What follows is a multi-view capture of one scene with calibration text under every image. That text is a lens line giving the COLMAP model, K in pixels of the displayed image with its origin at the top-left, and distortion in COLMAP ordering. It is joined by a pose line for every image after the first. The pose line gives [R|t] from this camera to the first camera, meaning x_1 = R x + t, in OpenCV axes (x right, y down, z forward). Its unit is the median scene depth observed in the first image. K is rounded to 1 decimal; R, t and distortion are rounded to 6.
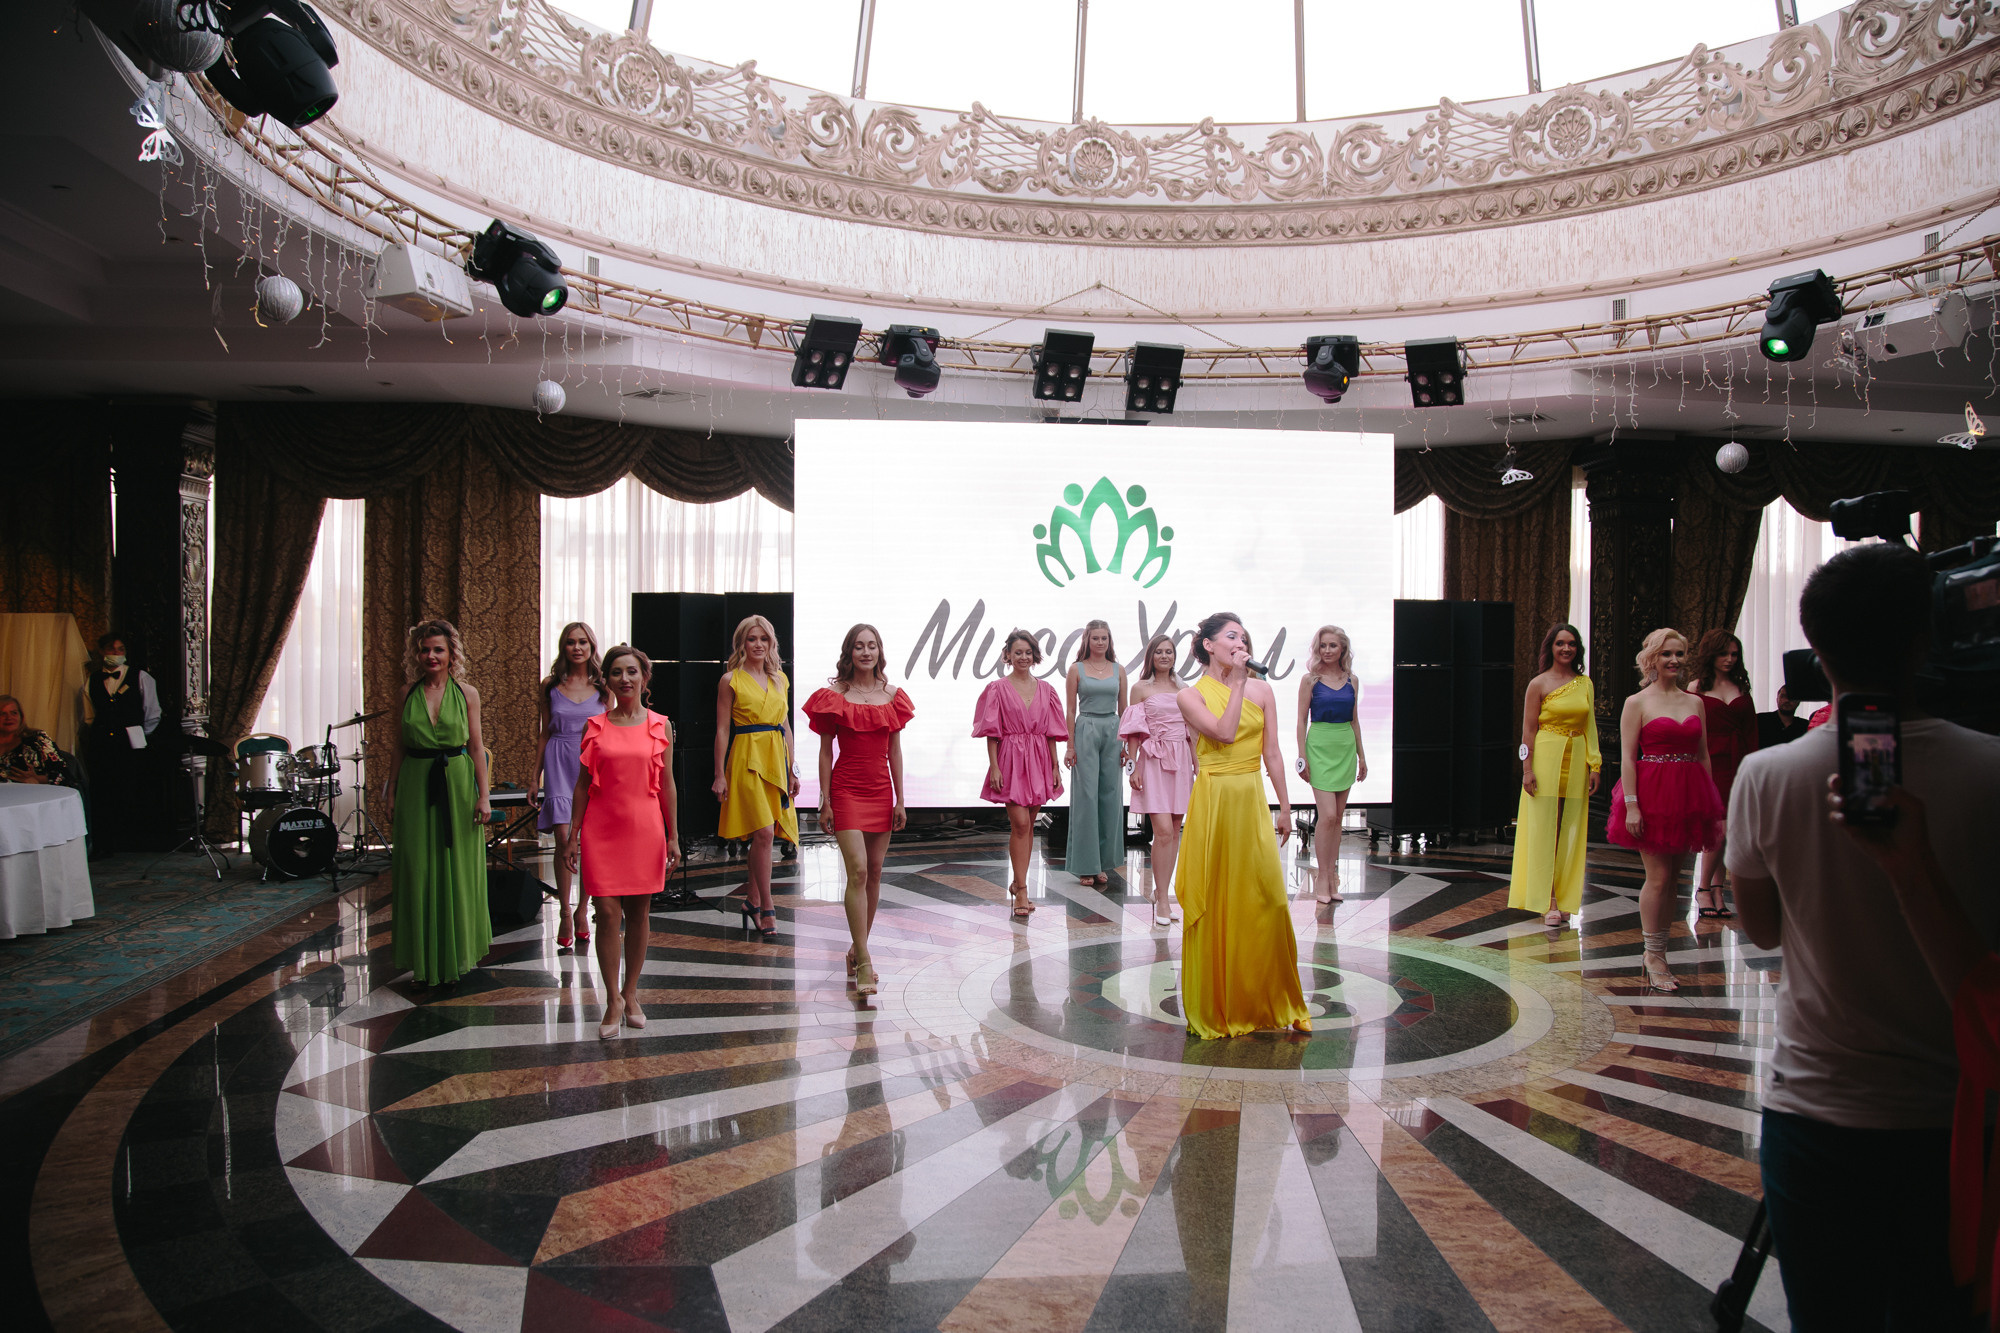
lens RADIAL K [[1409.3, 0, 1017.0], [0, 1409.3, 699.3], [0, 0, 1]] dist [-0.127456, 0.070216]
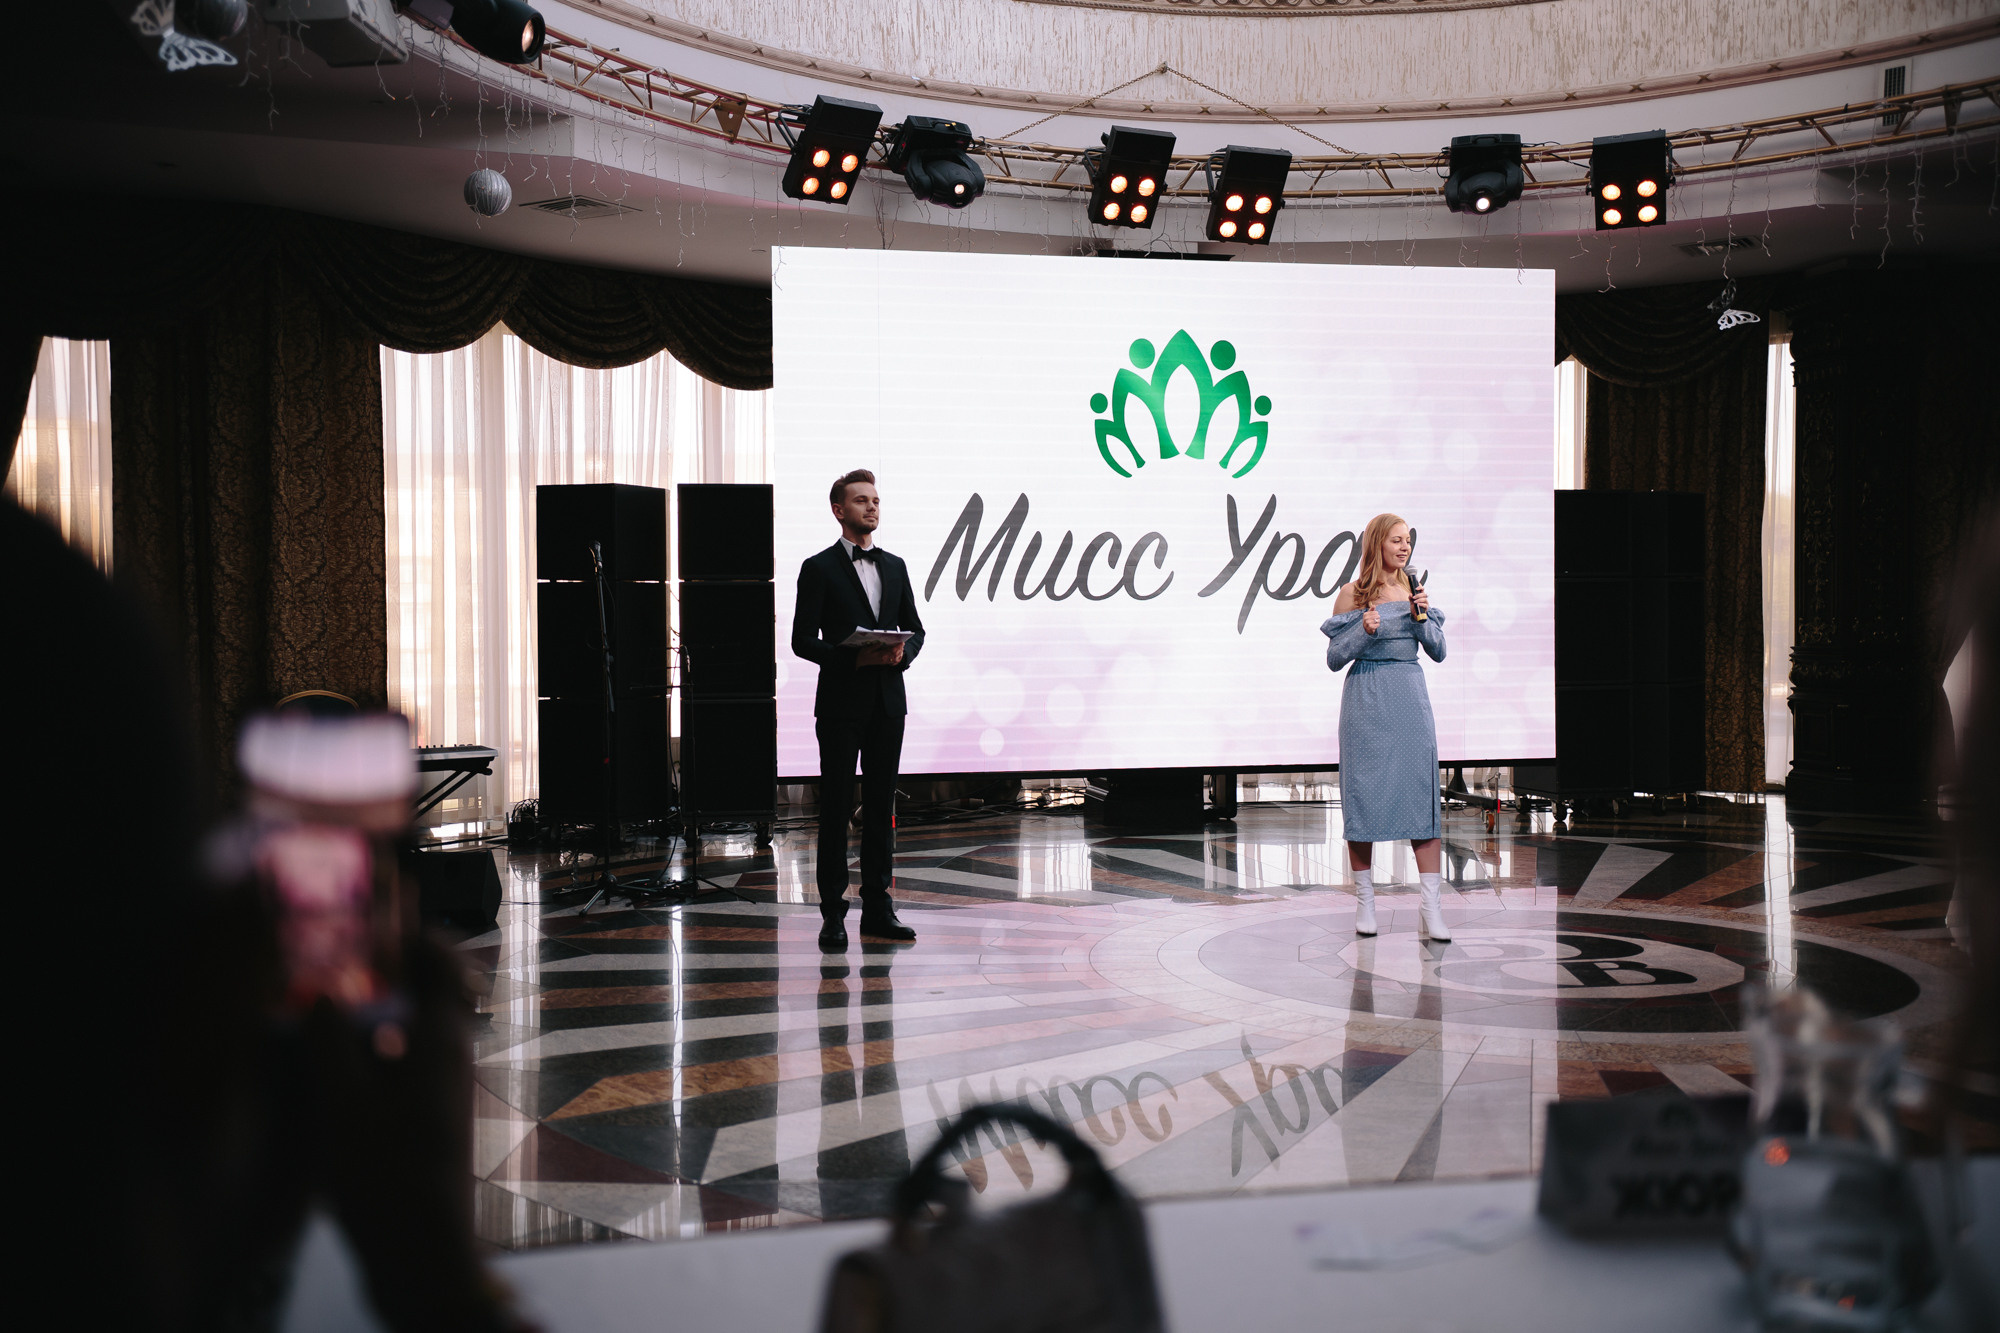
lens RADIAL K [[1952.4, 0, 1014.6], [0, 1952.4, 657.9], [0, 0, 1]] dist [0.150093, 0.000000]
pose [[0.993566, -0.015450, 0.112194, -0.148169], [0.017546, 0.999689, -0.017726, 0.034794], [-0.111885, 0.019580, 0.993528, -0.032934]]
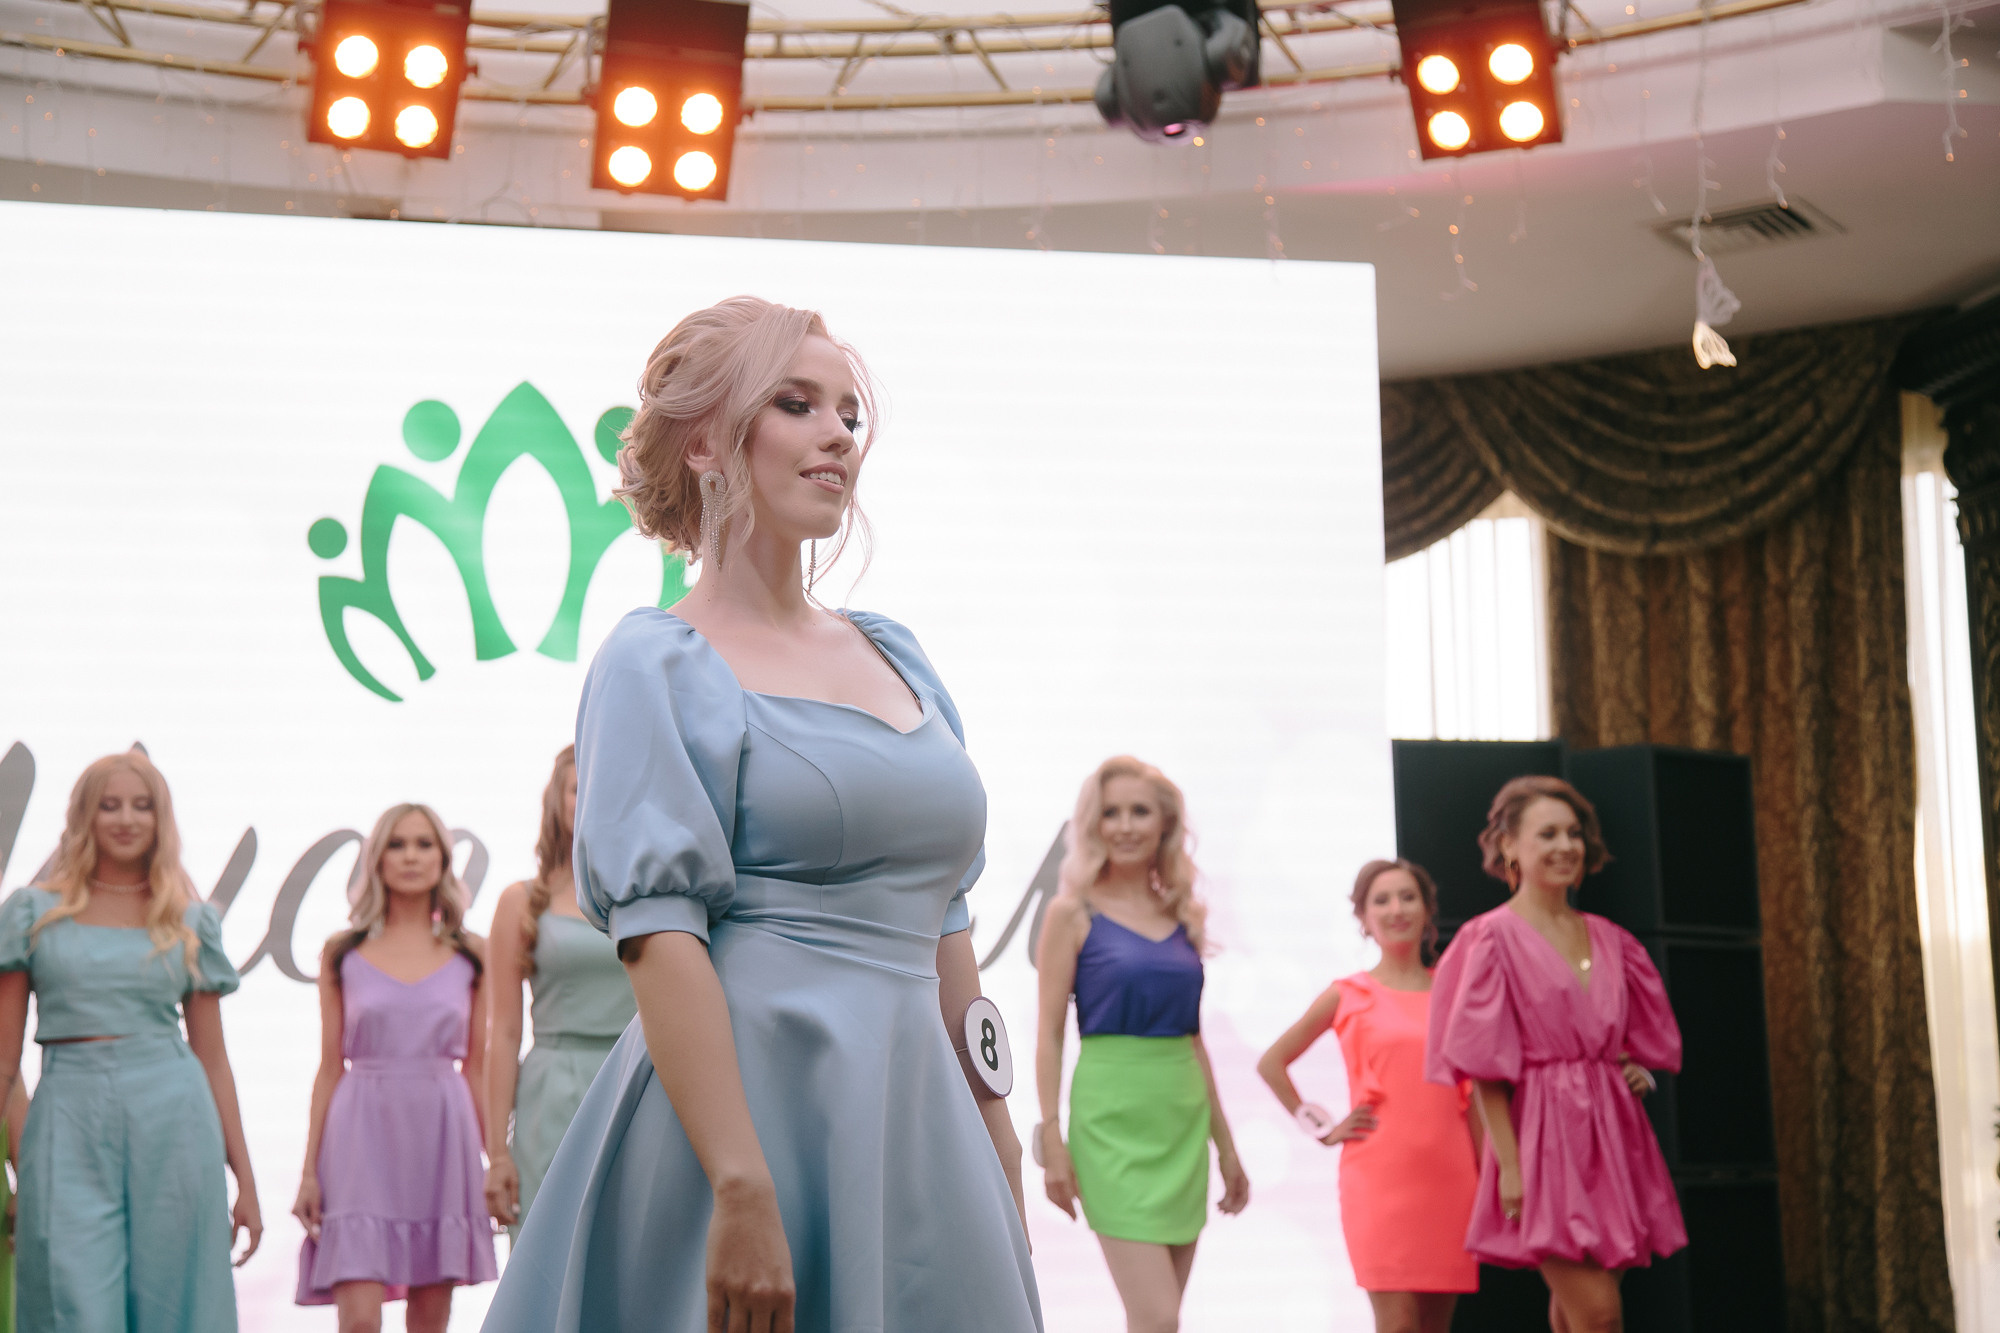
lens RADIAL K [[3338.6, 0, 971.6], [0, 3338.6, 680.2], [0, 0, 1]] dist [0.229521, 0.000000]
pose [[0.994053, -0.008200, 0.108588, 0.080903], [0.027253, 0.984163, -0.175161, 0.057576], [-0.105432, 0.177079, 0.978533, 0.210284]]
